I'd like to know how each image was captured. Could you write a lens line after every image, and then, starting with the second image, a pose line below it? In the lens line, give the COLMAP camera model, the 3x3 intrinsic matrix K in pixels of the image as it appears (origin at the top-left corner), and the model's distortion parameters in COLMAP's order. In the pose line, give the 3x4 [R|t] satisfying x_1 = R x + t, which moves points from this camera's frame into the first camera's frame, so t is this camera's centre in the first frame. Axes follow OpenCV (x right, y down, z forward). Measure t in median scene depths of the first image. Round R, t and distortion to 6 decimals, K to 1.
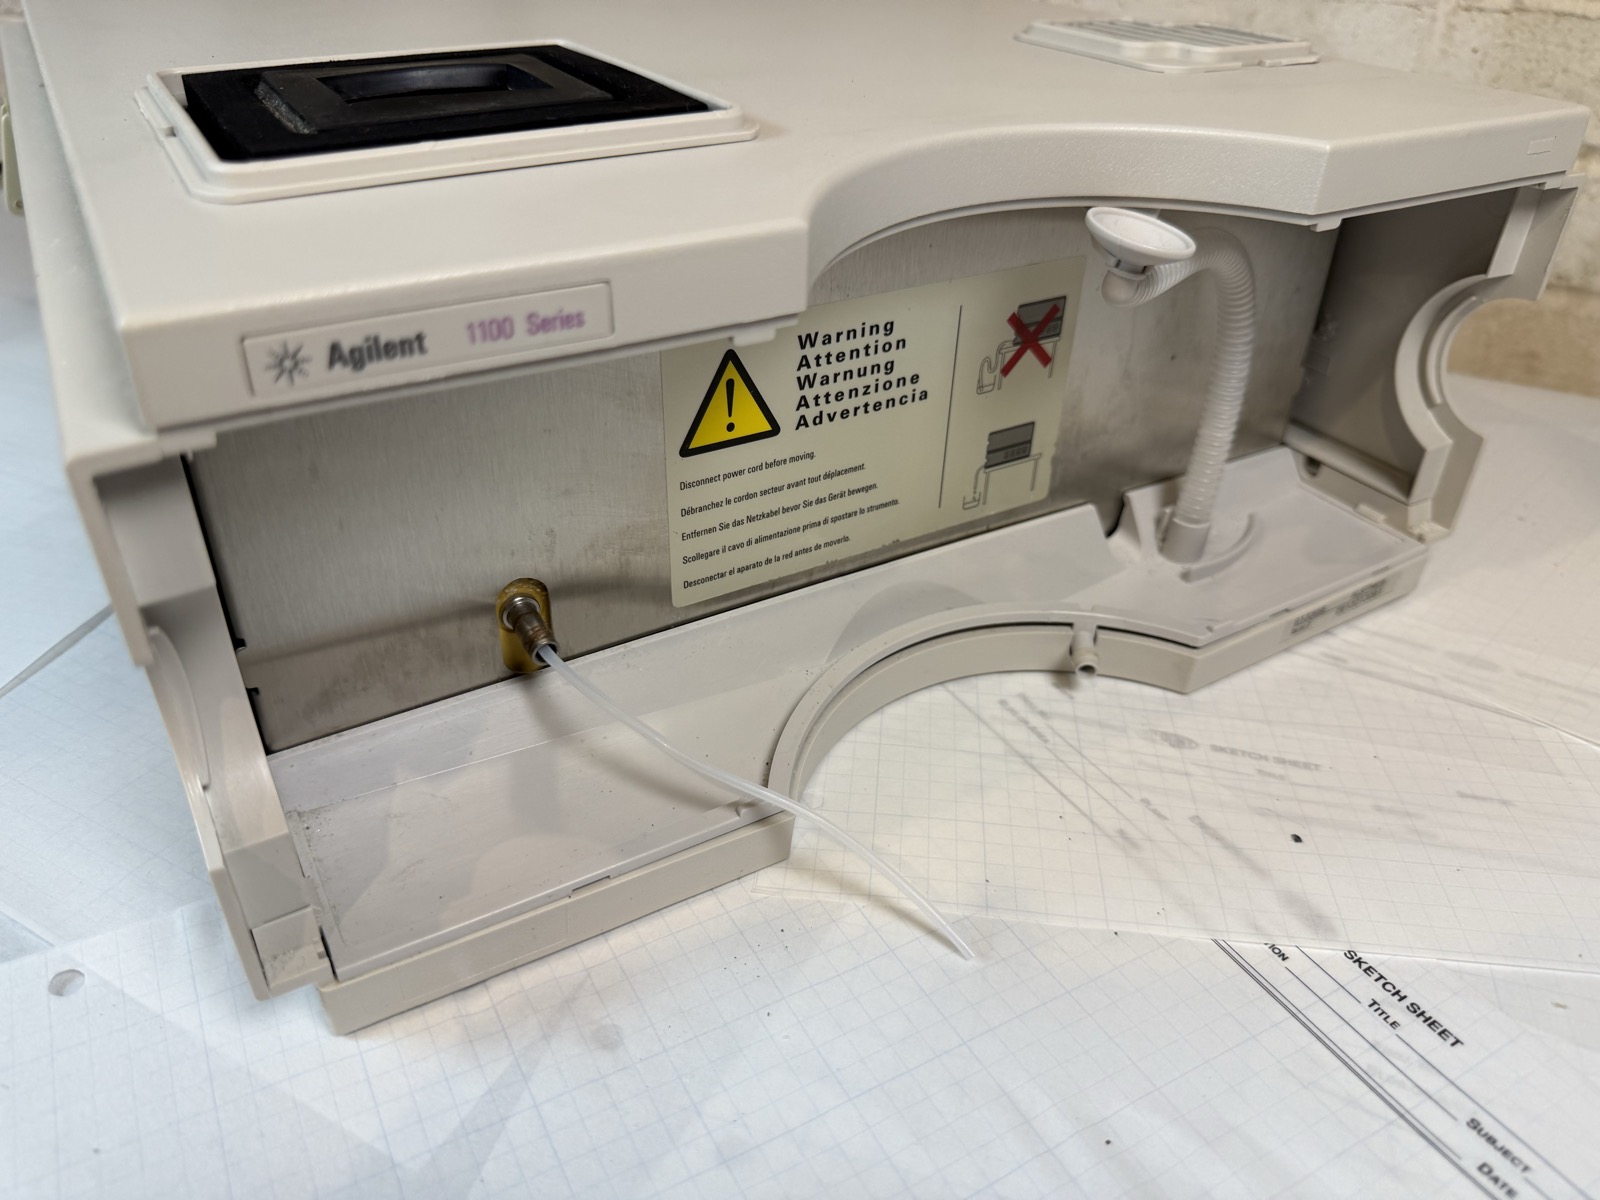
lens RADIAL K [[1194.8, 0, 777.7], [0, 1194.8, 603.2], [0, 0, 1]] dist [0.004476, -0.030139]
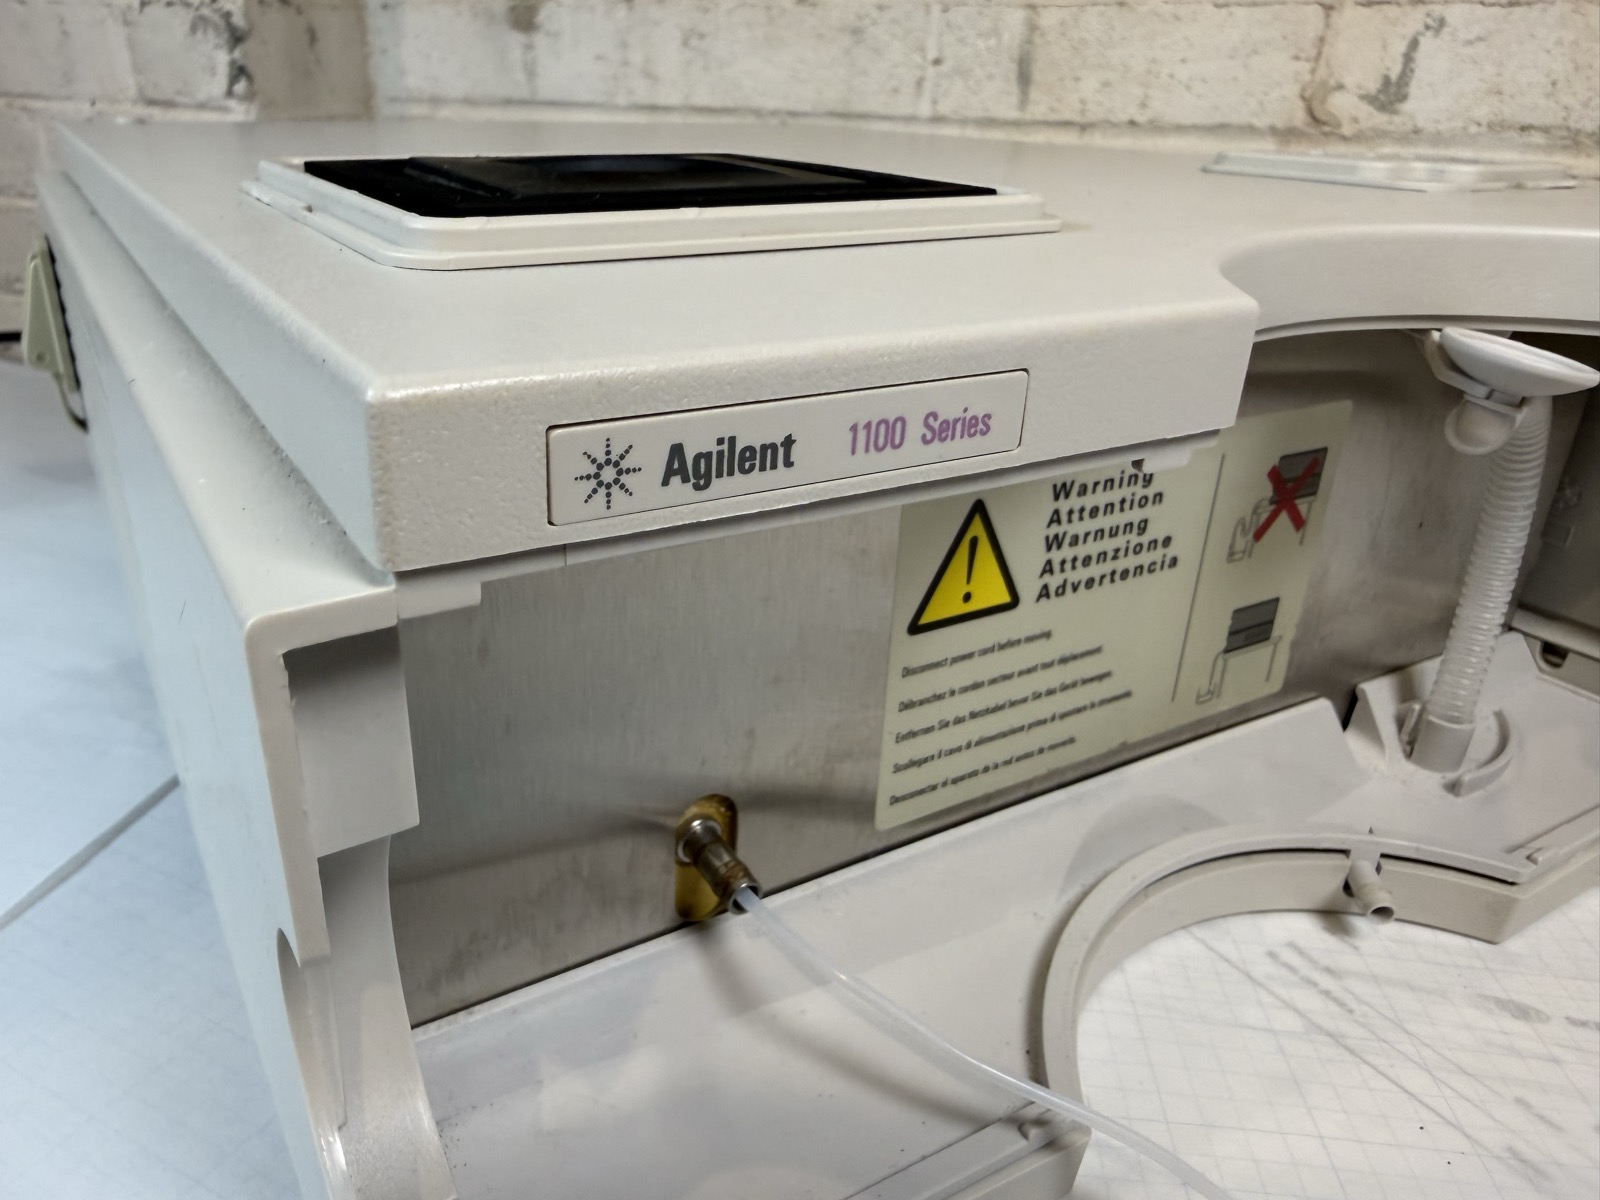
lens RADIAL K [[1194.8, 0, 703.8], [0, 1194.8, 570.8], [0, 0, 1]] dist [0.004476, -0.030139]
pose [[0.999950, 0.009602, -0.002796, -0.200590], [-0.009948, 0.983659, -0.179769, -0.021571], [0.001024, 0.179788, 0.983705, 0.219089]]
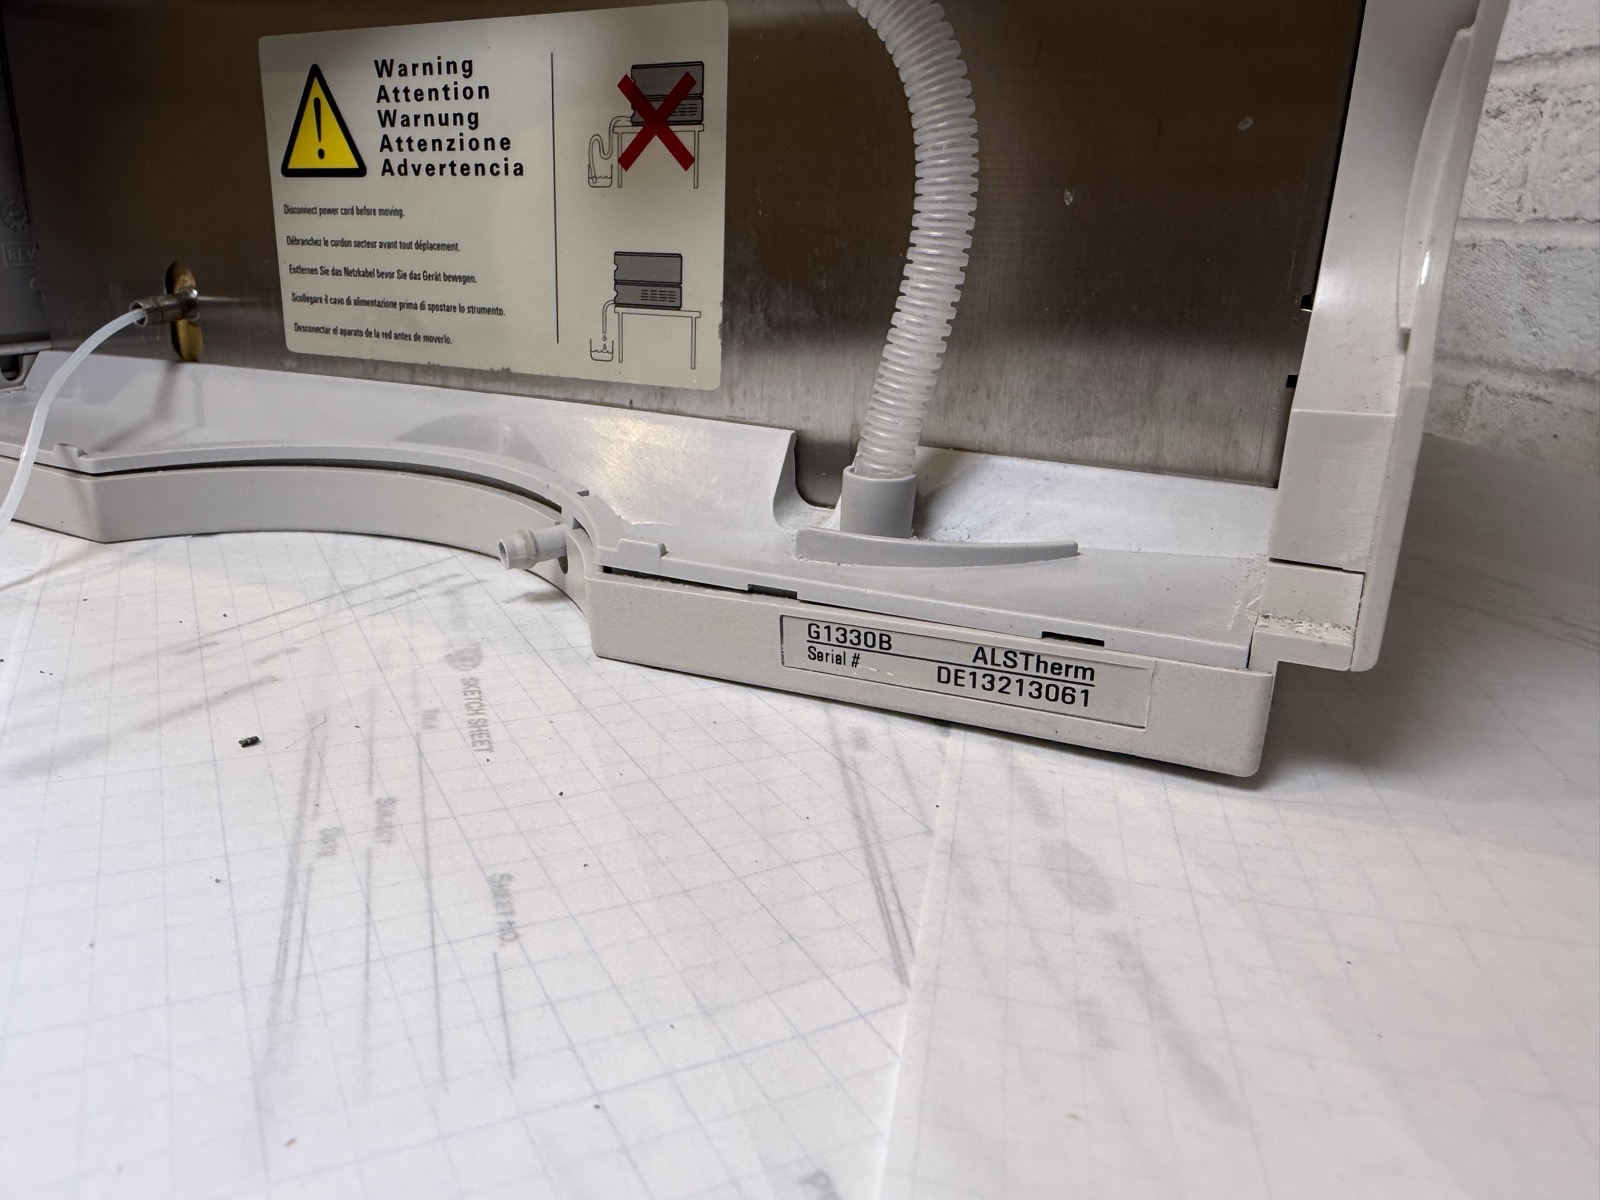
lens RADIAL K [[1194.8, 0, 677.0], [0, 1194.8, 591.1], [0, 0, 1]] dist [0.004476, -0.030139]
pose [[0.502935, 0.257099, -0.825201, 0.970451], [-0.479155, 0.877532, -0.018628, 0.044773], [0.719352, 0.404768, 0.564532, 0.766837]]
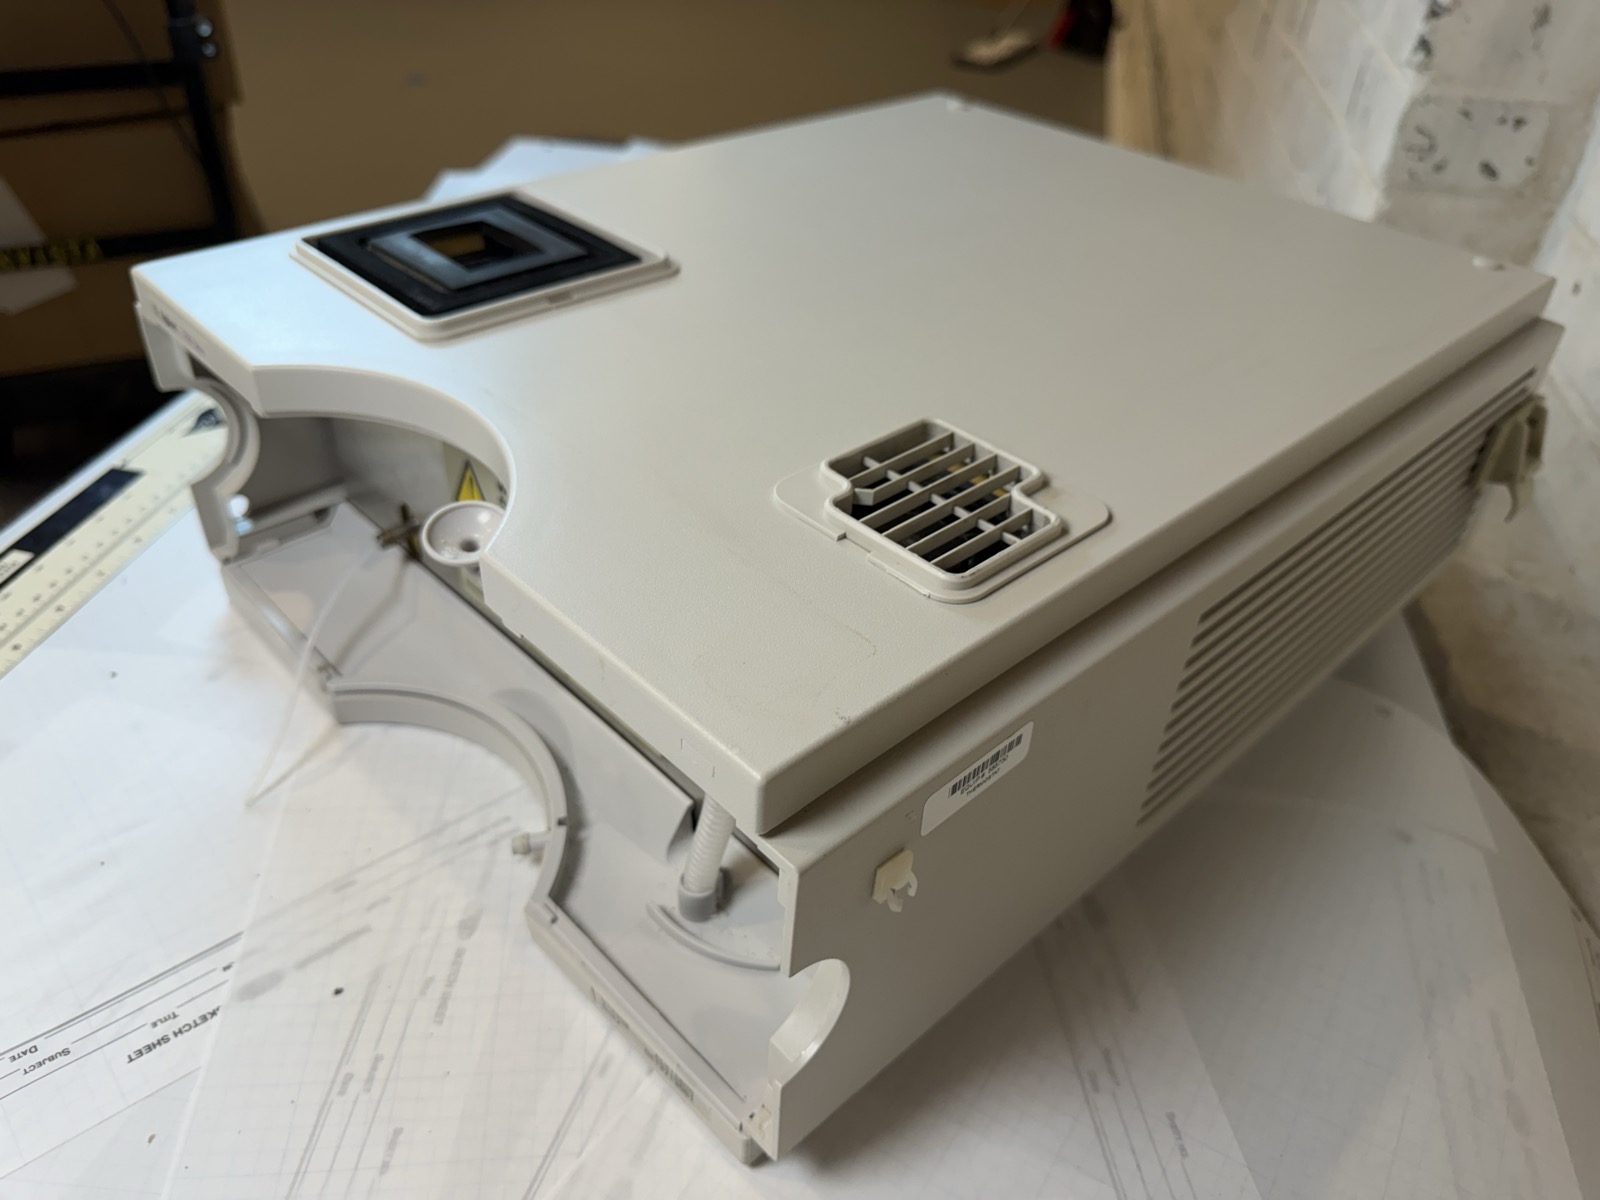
lens RADIAL K [[1194.8, 0, 773.2], [0, 1194.8, 616.1], [0, 0, 1]] dist [0.004476, -0.030139]
pose [[0.218247, 0.590831, -0.776715, 1.240684], [-0.570887, 0.722805, 0.389411, -0.815150], [0.791490, 0.358429, 0.495048, 0.578028]]
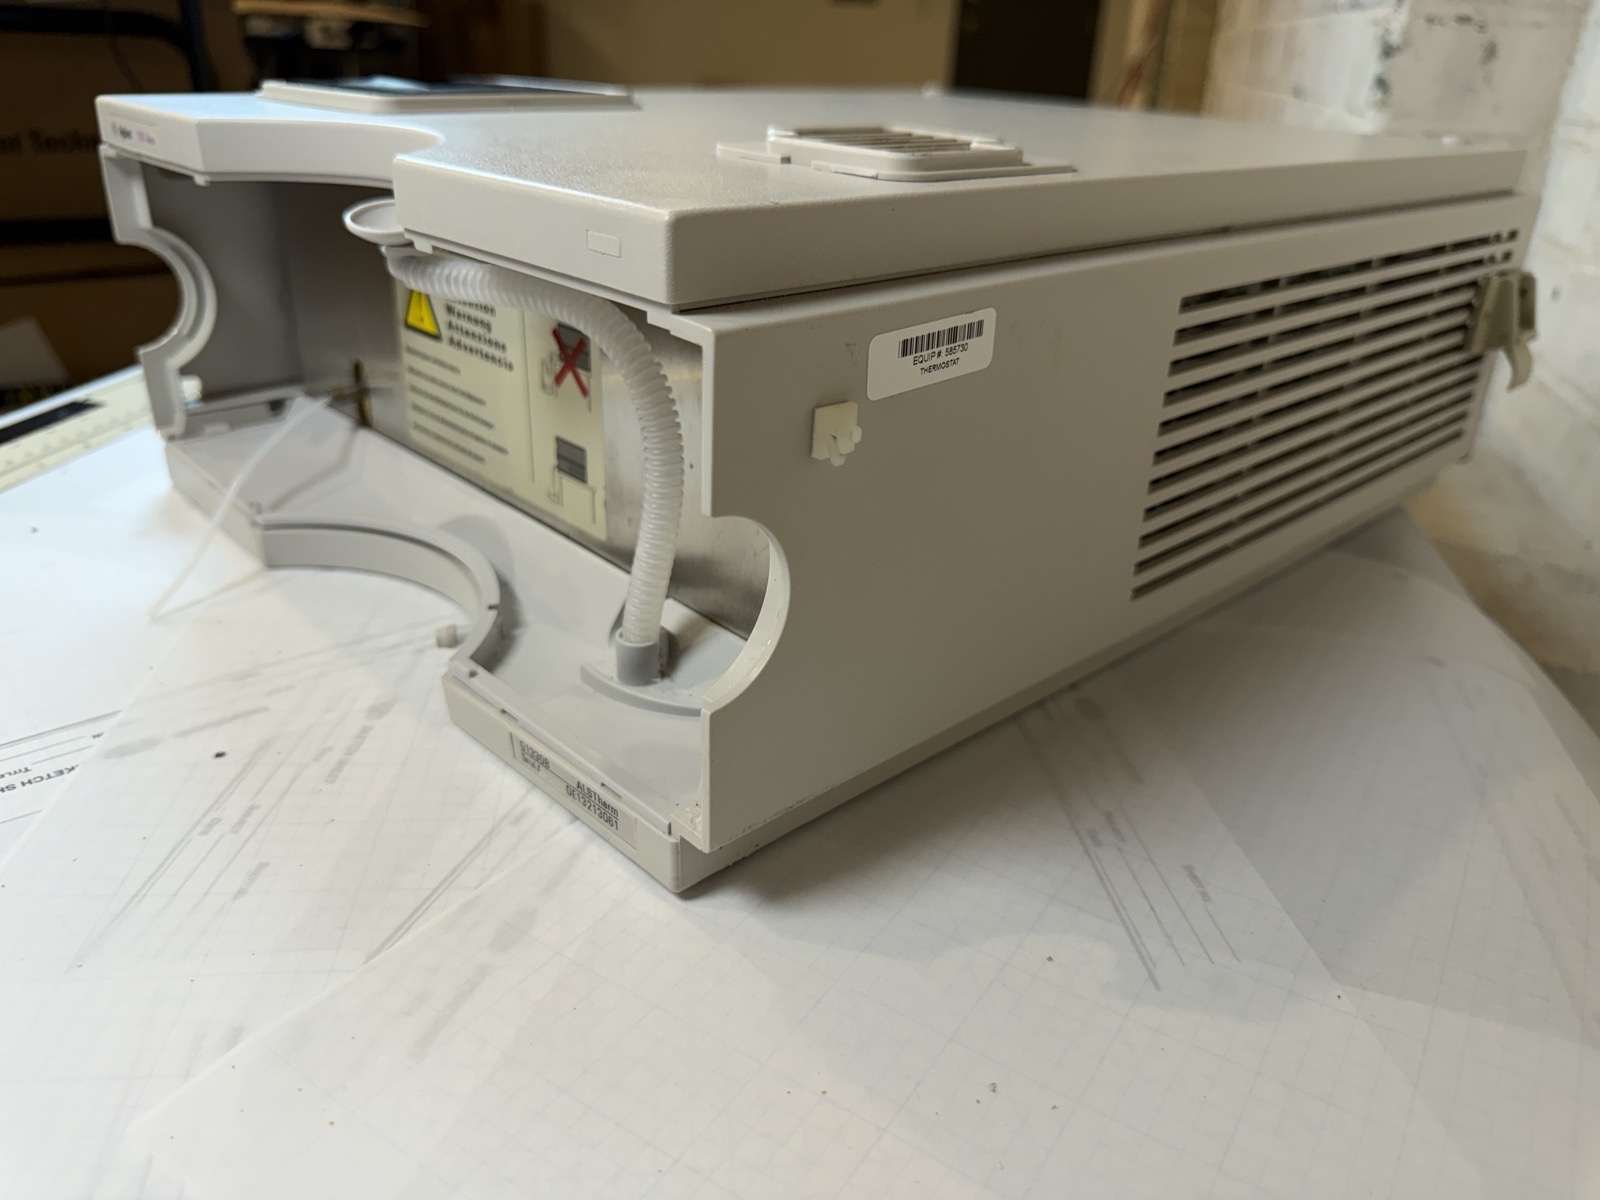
lens RADIAL K [[1194.8, 0, 783.7], [0, 1194.8, 602.6], [0, 0, 1]] dist [0.004476, -0.030139]
pose [[0.216064, 0.419256, -0.881782, 1.408357], [-0.569625, 0.787620, 0.234909, -0.446947], [0.792996, 0.451530, 0.408996, 0.871876]]
